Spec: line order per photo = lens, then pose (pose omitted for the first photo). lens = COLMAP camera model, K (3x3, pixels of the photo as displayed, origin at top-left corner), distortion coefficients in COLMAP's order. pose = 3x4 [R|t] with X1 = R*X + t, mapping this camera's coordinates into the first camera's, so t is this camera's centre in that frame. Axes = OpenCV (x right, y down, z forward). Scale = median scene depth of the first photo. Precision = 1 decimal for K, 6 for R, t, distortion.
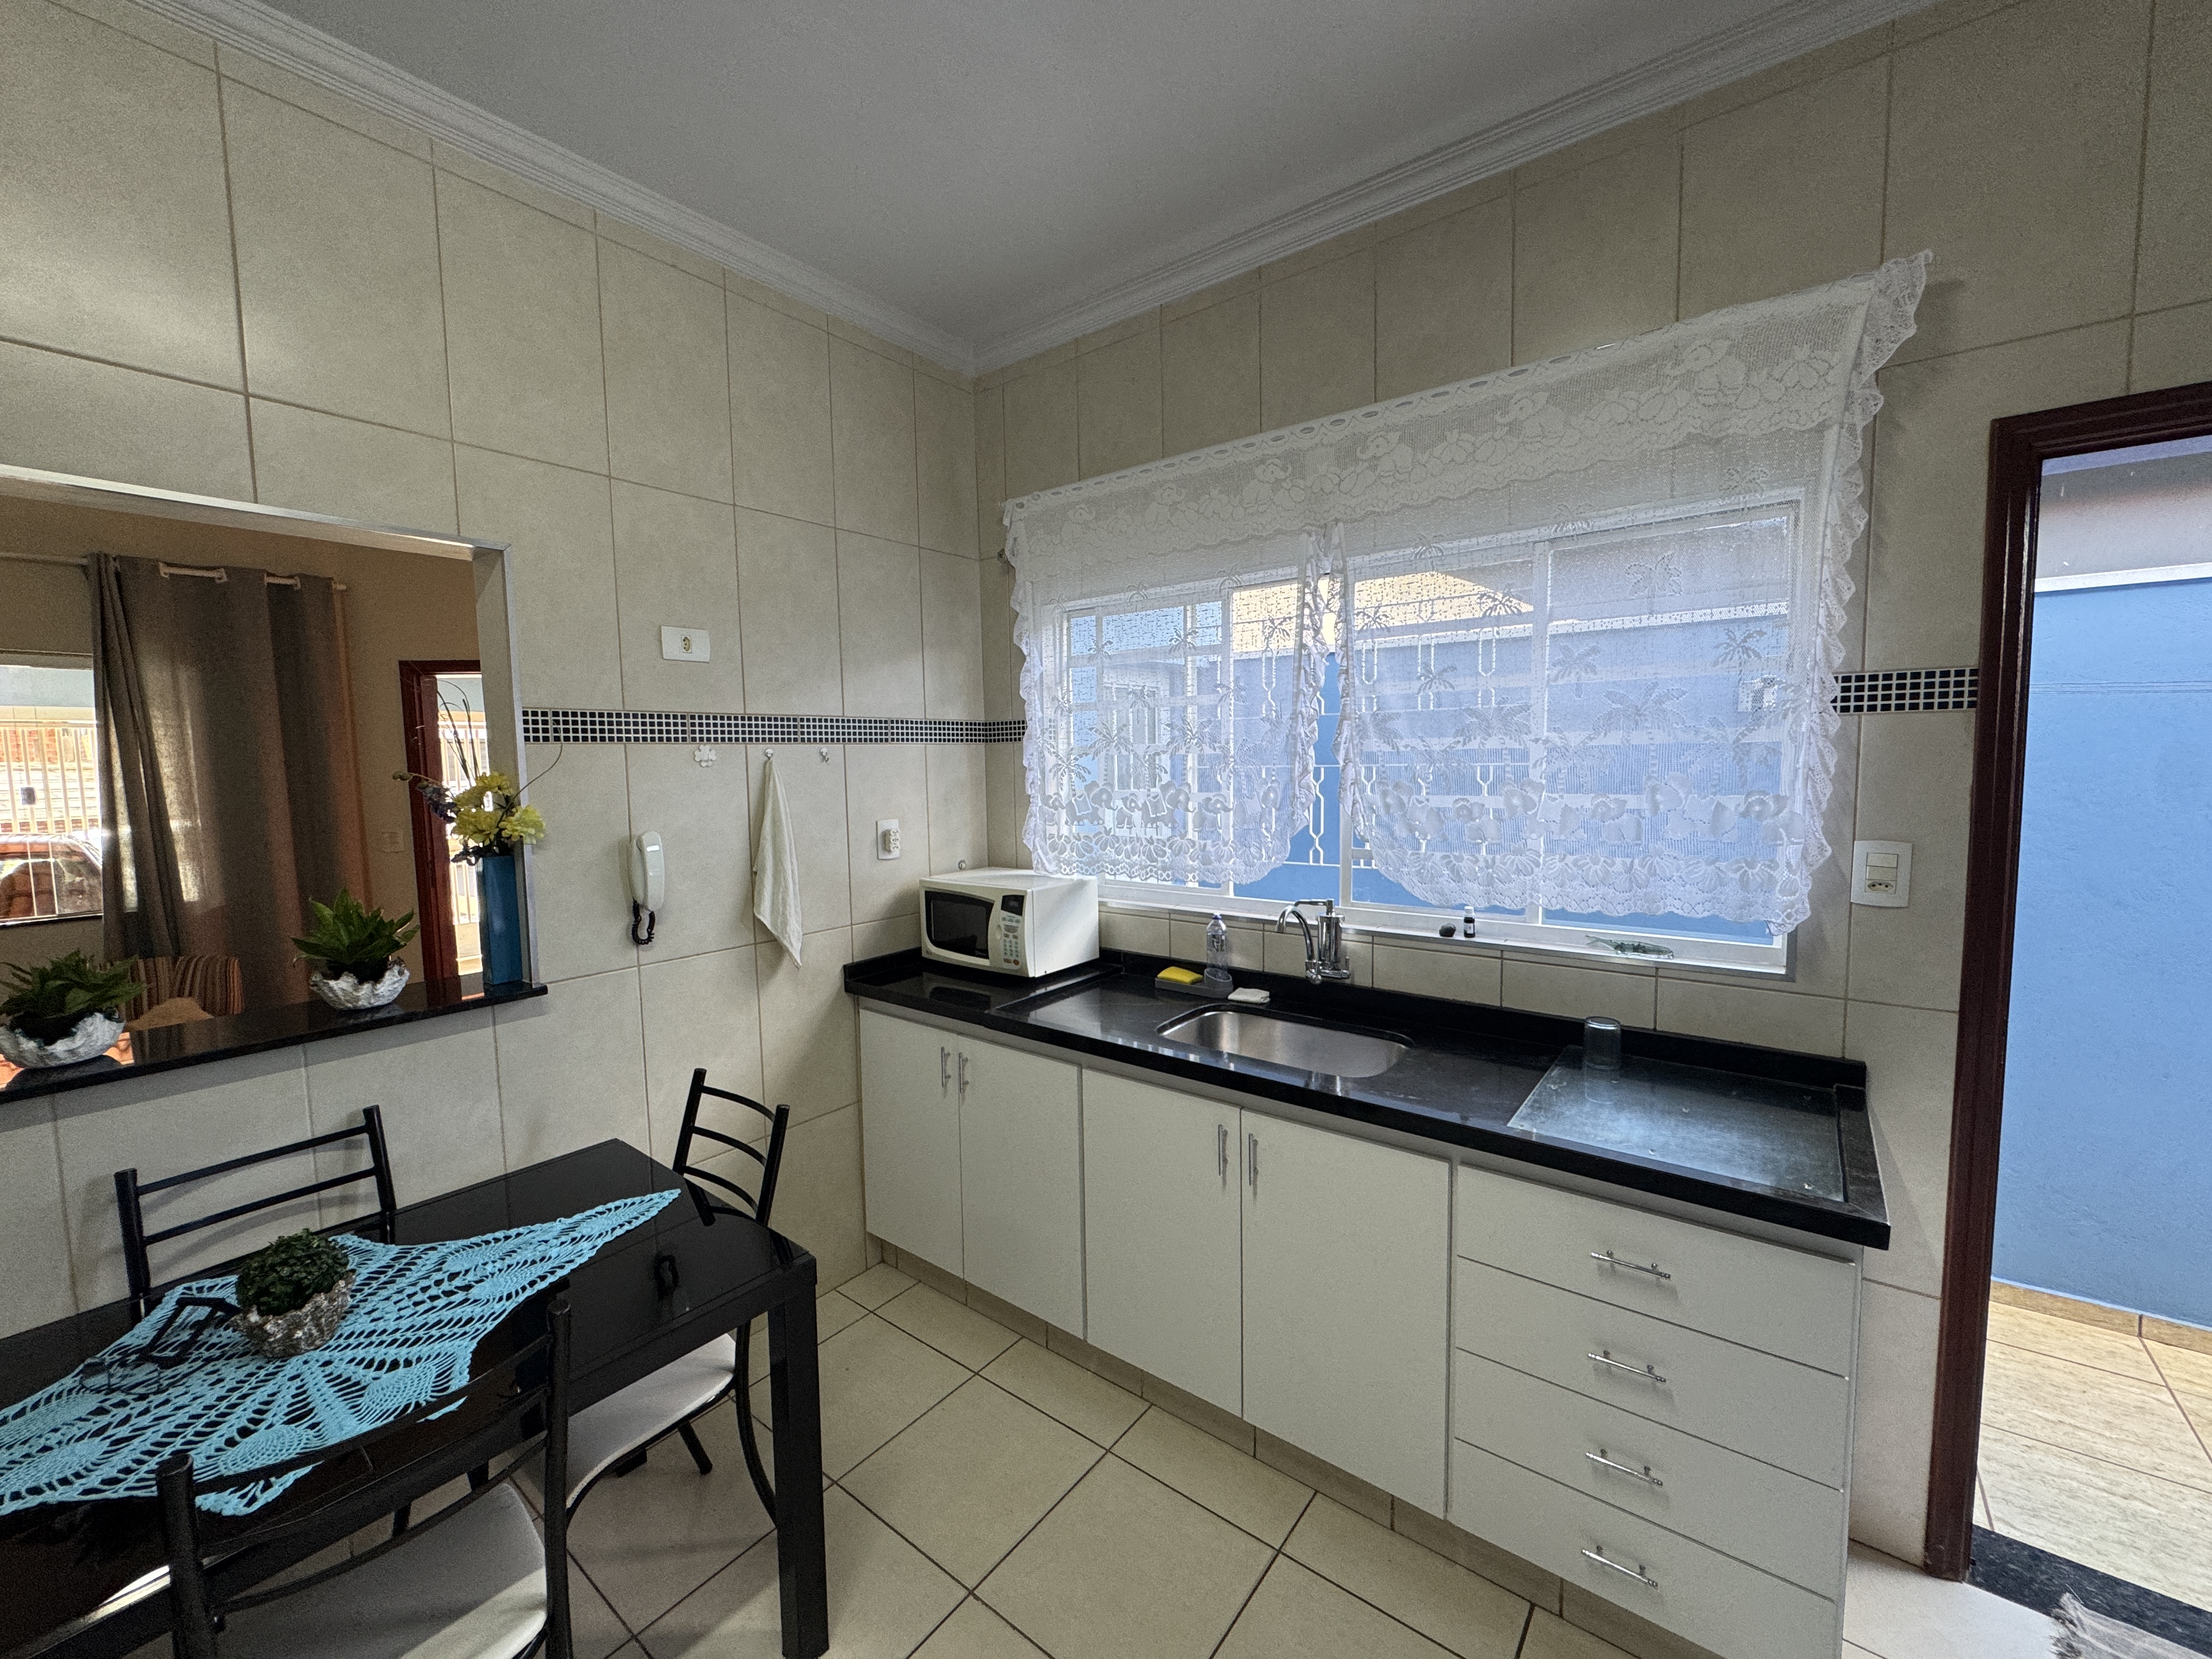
lens RADIAL K [[882.5, 0, 1112.0], [0, 882.5, 828.5], [0, 0, 1]] dist [-0.009631, 0.001533]
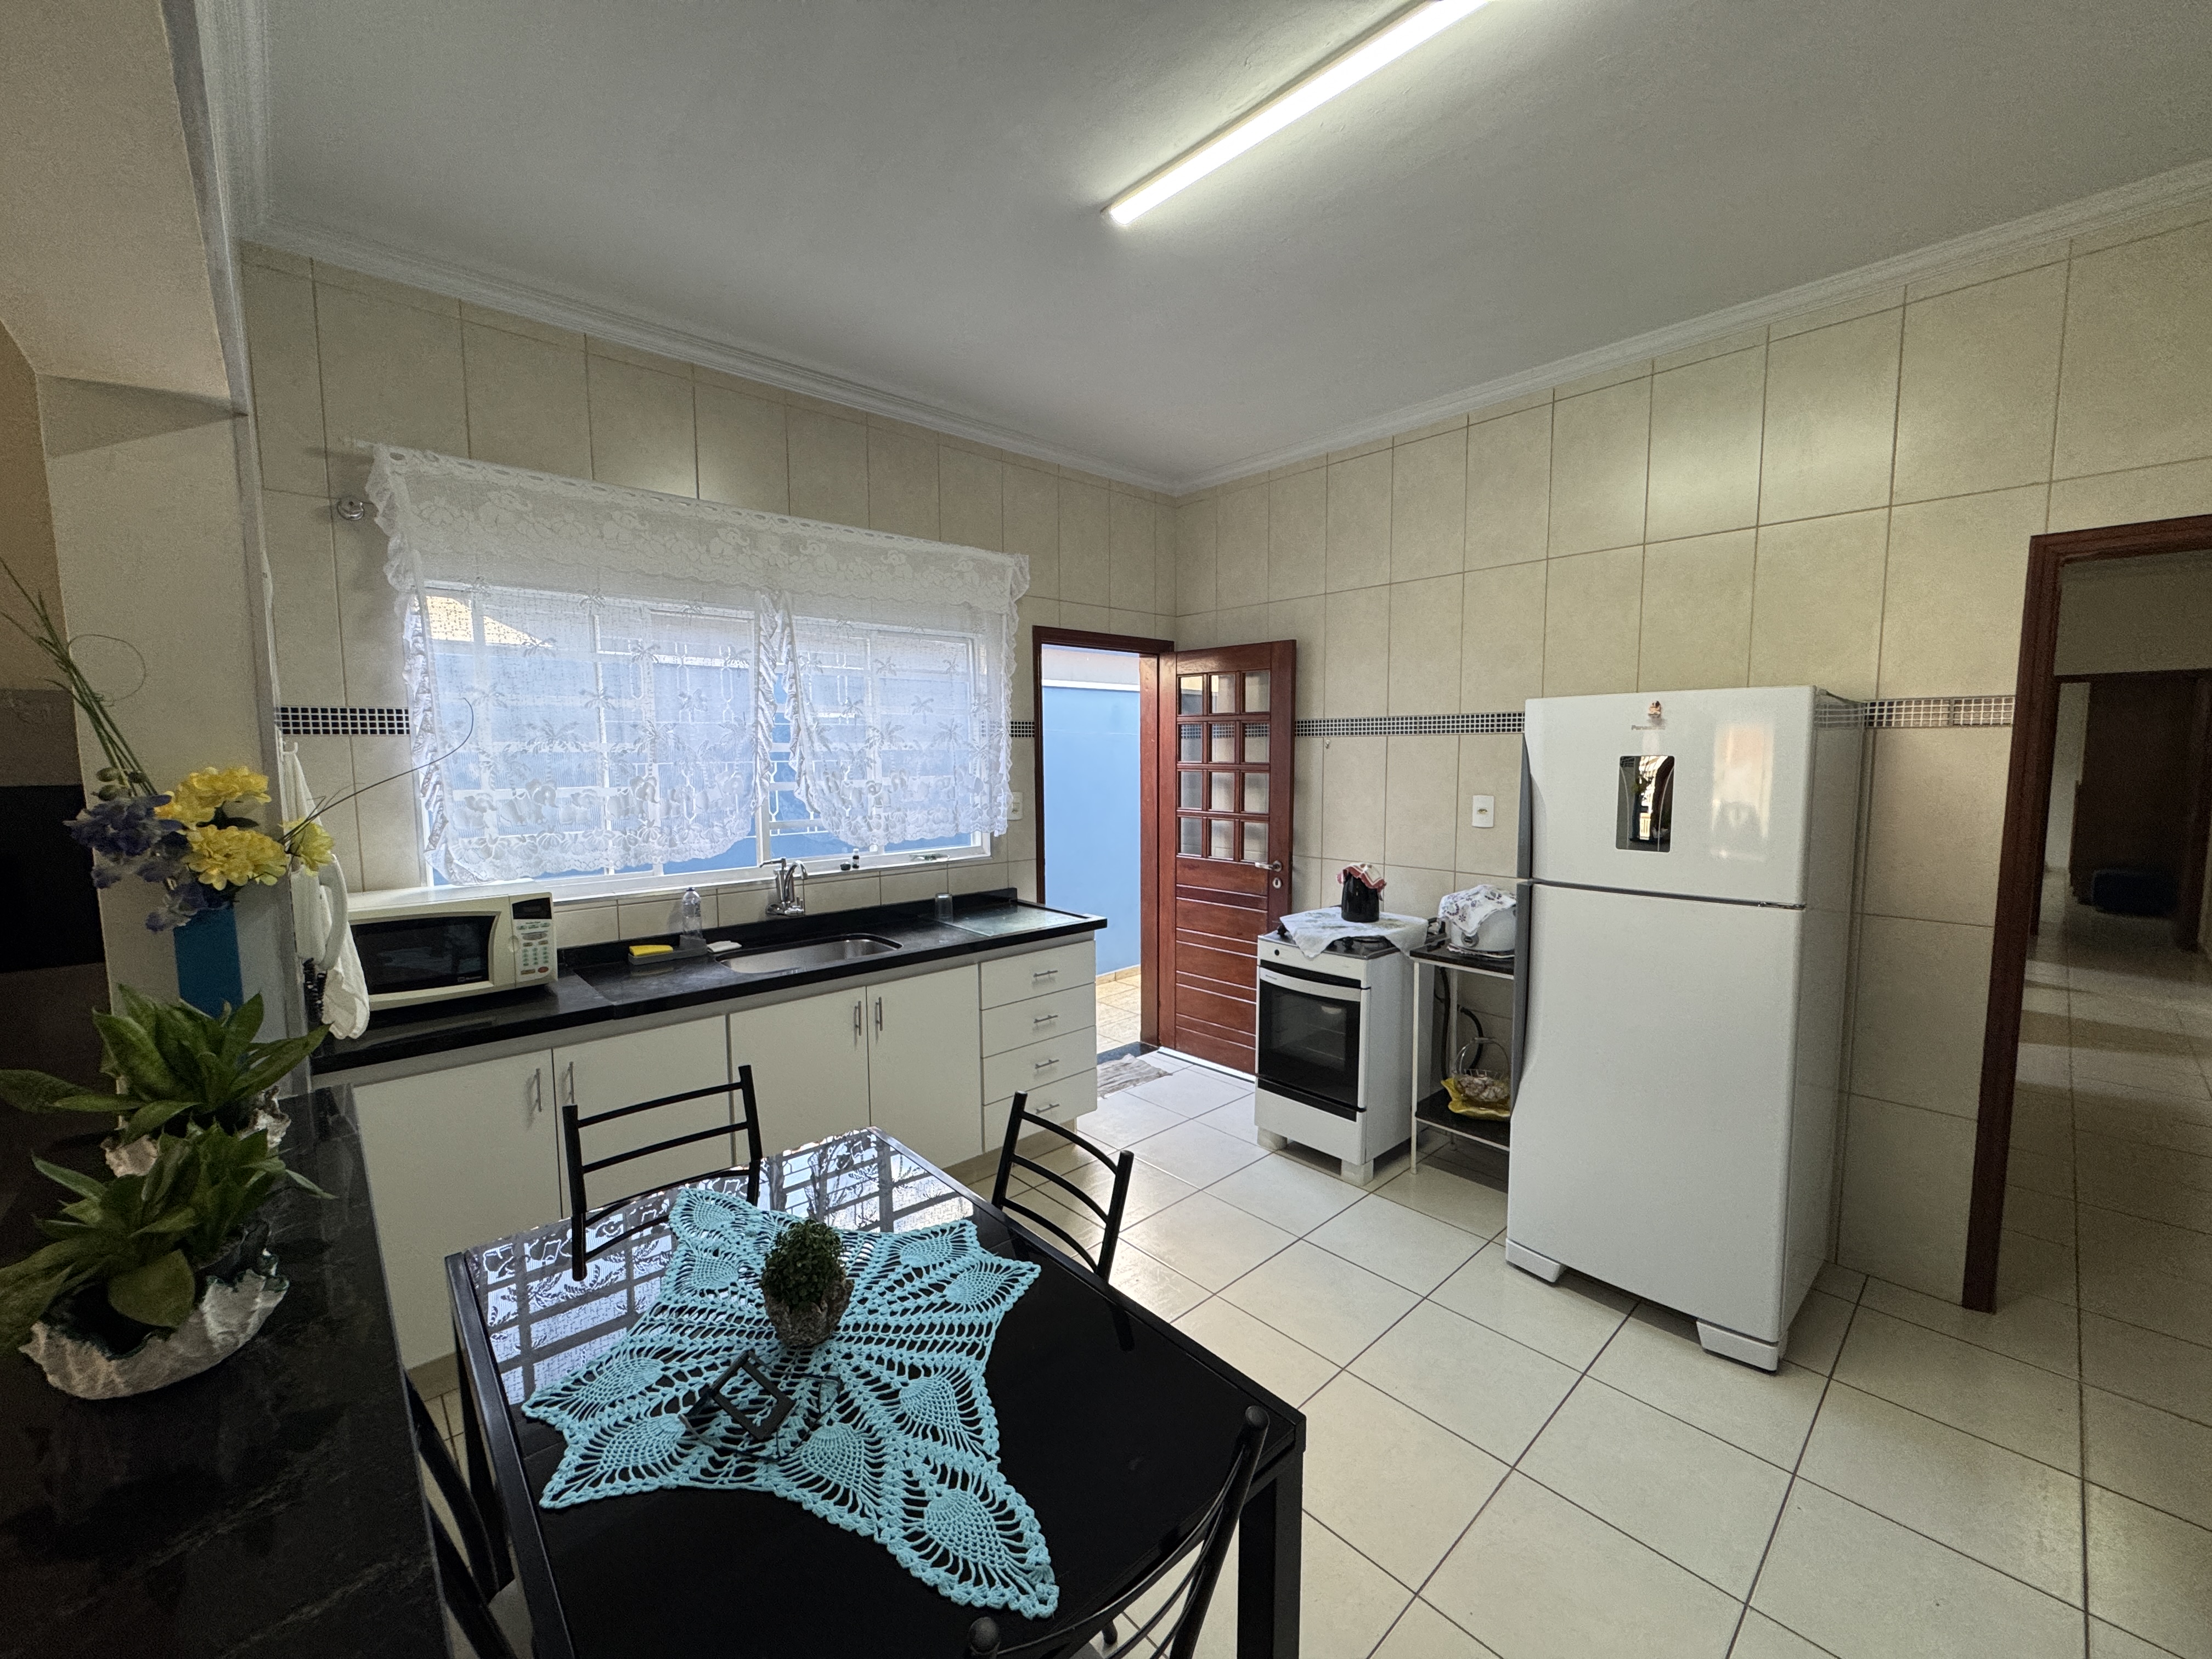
lens RADIAL K [[882.5, 0, 1106.0], [0, 882.5, 827.4], [0, 0, 1]] dist [-0.009631, 0.001533]
pose [[0.165121, -0.069852, 0.983797, -1.139600], [0.084516, 0.994822, 0.056450, -0.002972], [-0.982645, 0.073825, 0.170170, 0.289433]]
